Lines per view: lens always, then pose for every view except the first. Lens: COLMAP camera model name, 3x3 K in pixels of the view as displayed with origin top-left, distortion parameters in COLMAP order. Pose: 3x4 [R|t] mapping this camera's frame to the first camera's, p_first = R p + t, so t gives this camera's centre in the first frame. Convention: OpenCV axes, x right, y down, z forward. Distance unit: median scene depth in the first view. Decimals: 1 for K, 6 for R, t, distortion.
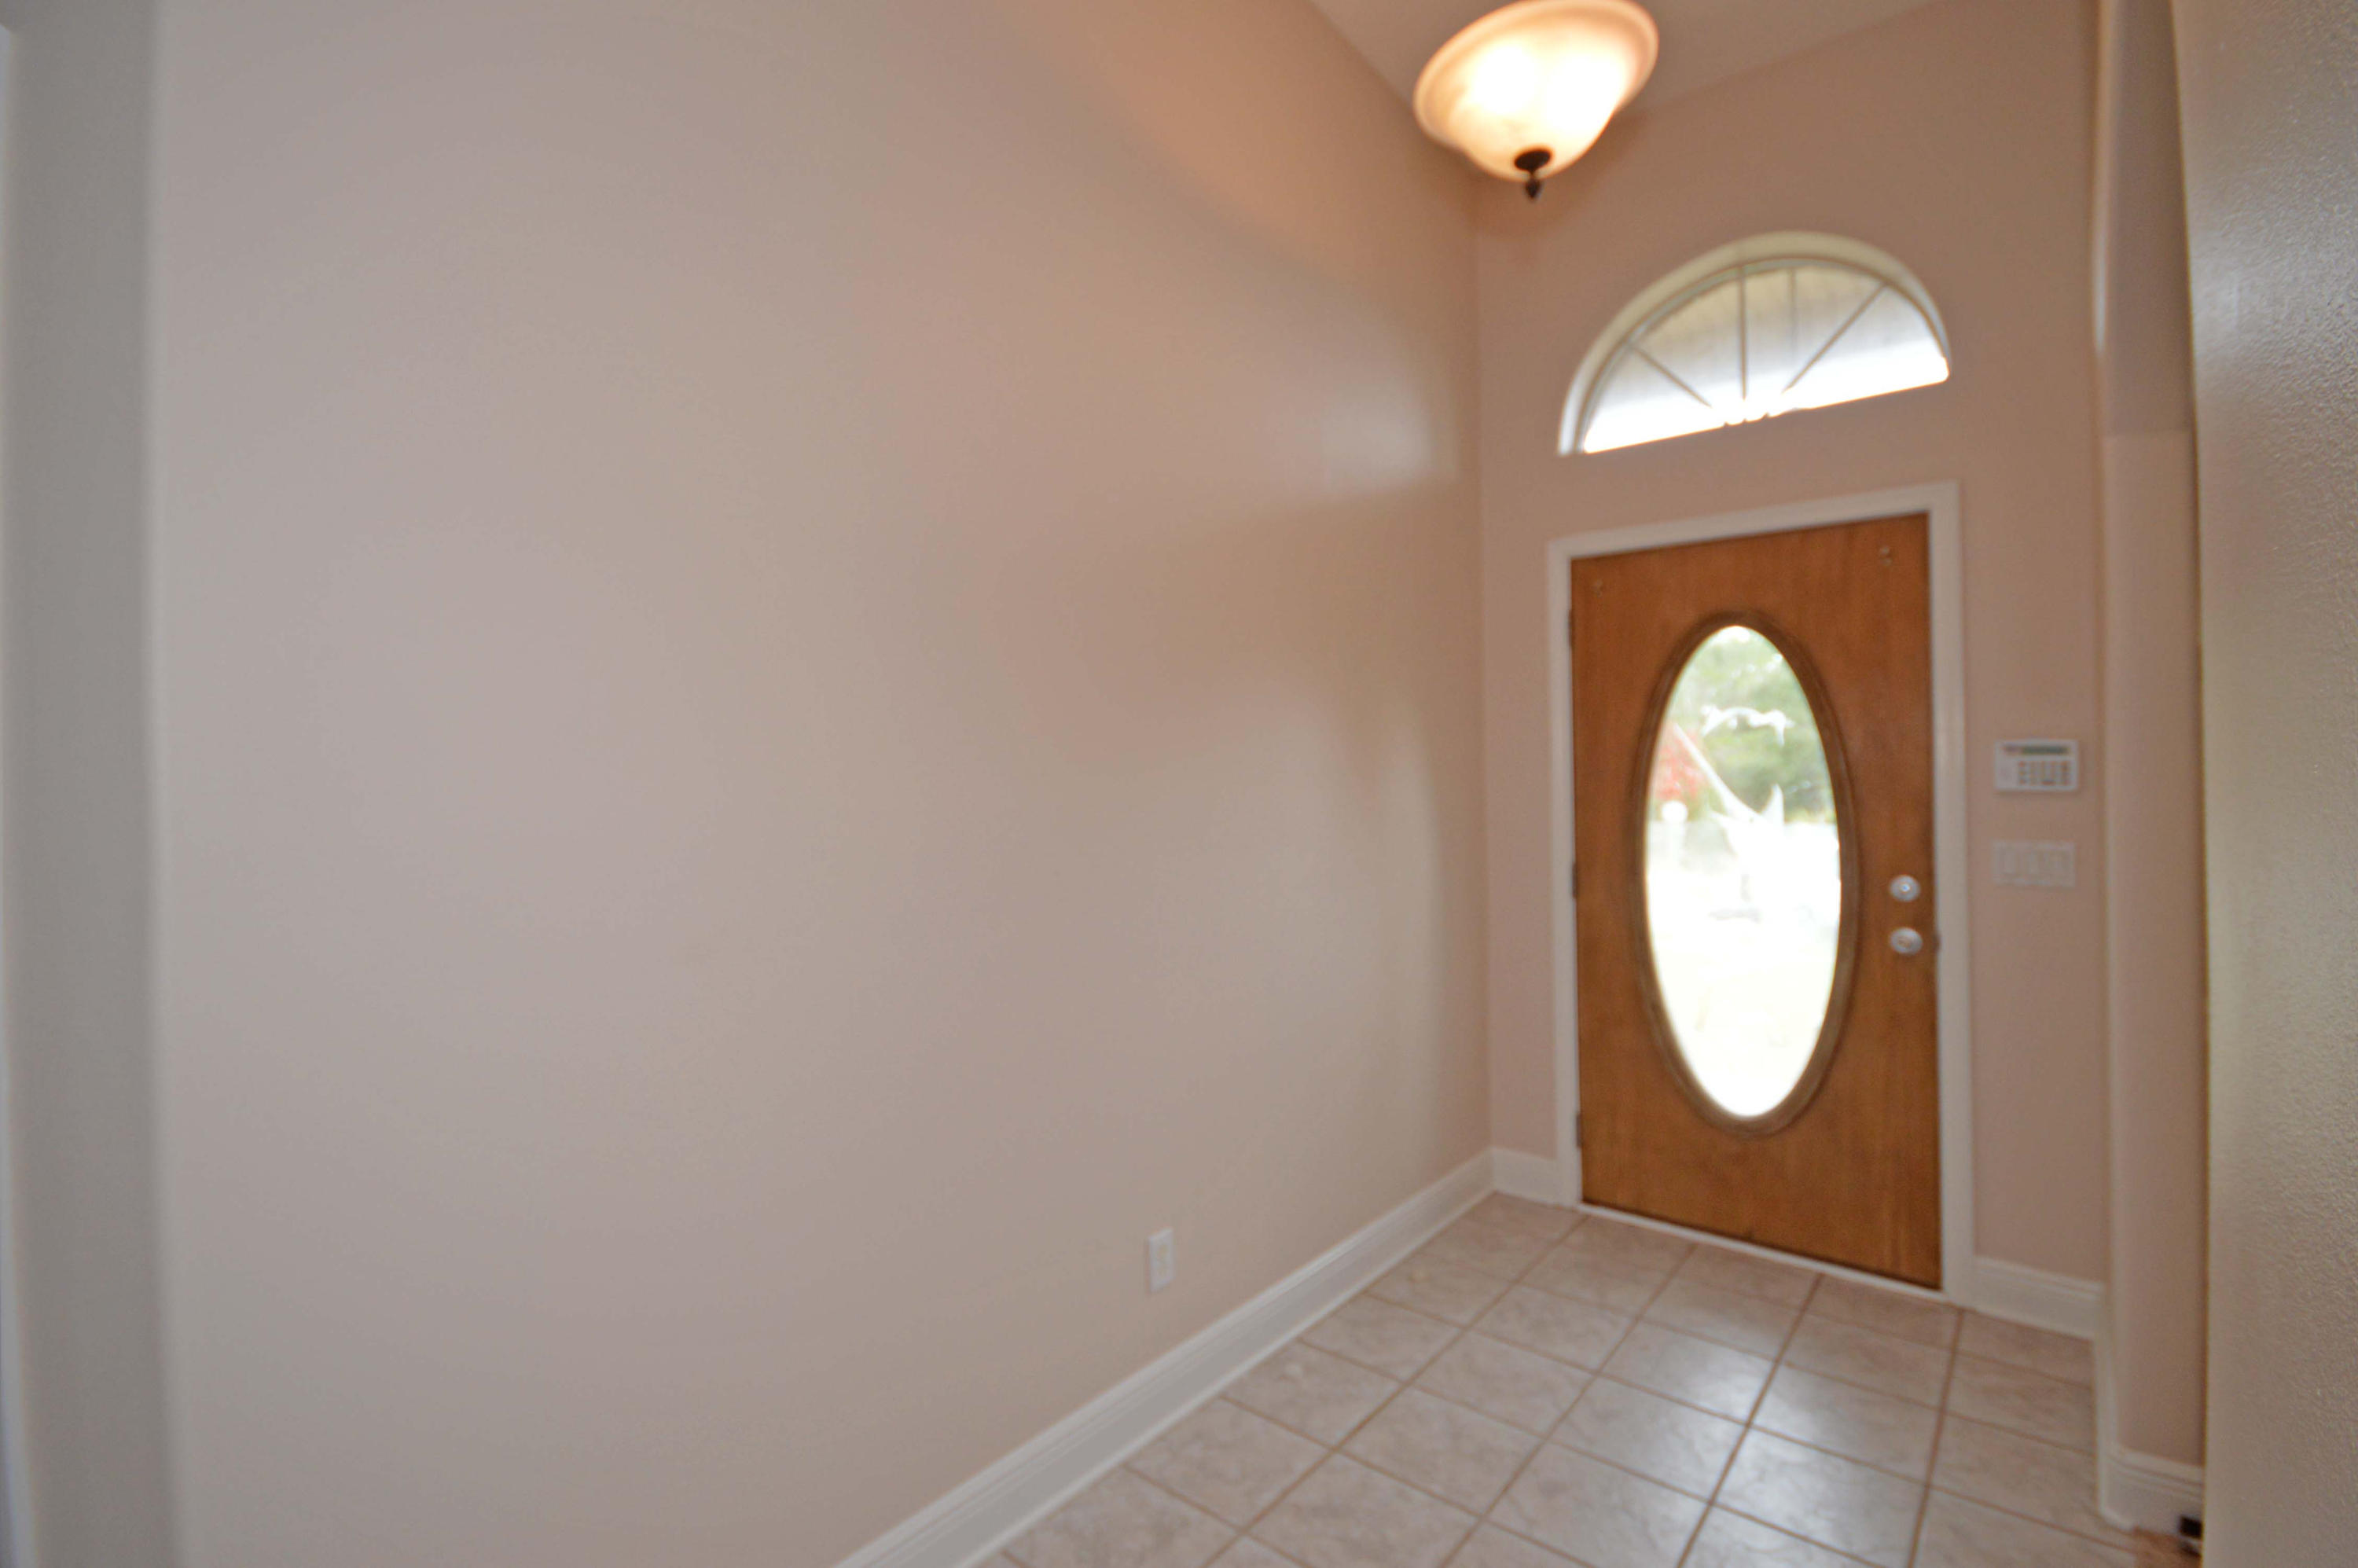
lens RADIAL K [[1068.1, 0, 1180.9], [0, 1068.1, 759.3], [0, 0, 1]] dist [-0.000411, -0.004435]
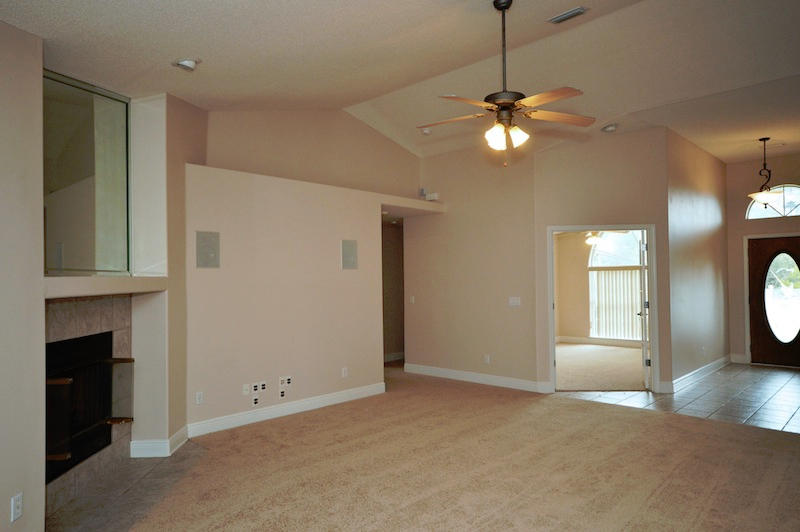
lens RADIAL K [[525.0, 0, 394.7], [0, 525.0, 272.1], [0, 0, 1]] dist [0.002813, 0.006214]
pose [[0.996305, -0.012813, -0.084929, -1.281420], [0.012783, 0.999918, -0.000890, -0.050111], [0.084933, -0.000199, 0.996387, -1.925434]]
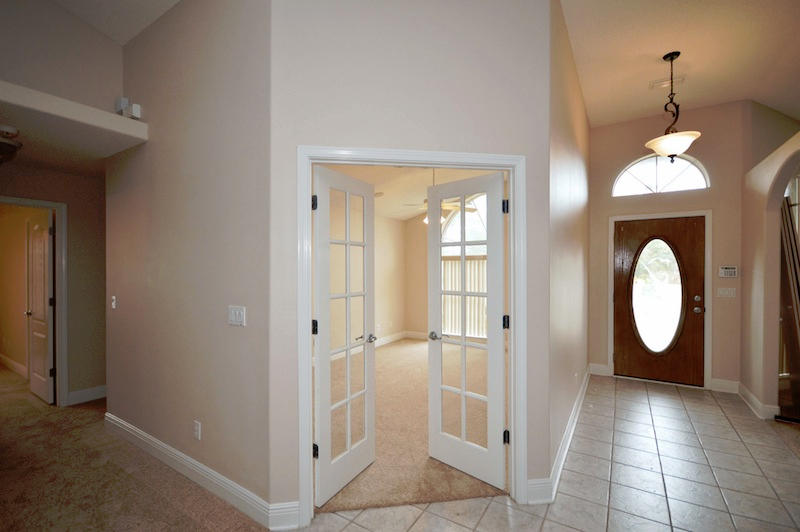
lens RADIAL K [[362.4, 0, 401.8], [0, 362.4, 265.8], [0, 0, 1]] dist [-0.000411, -0.004435]
pose [[0.991862, 0.001751, 0.127306, -0.717907], [-0.002477, 0.999982, 0.005543, -0.021806], [-0.127294, -0.005814, 0.991848, -0.339655]]
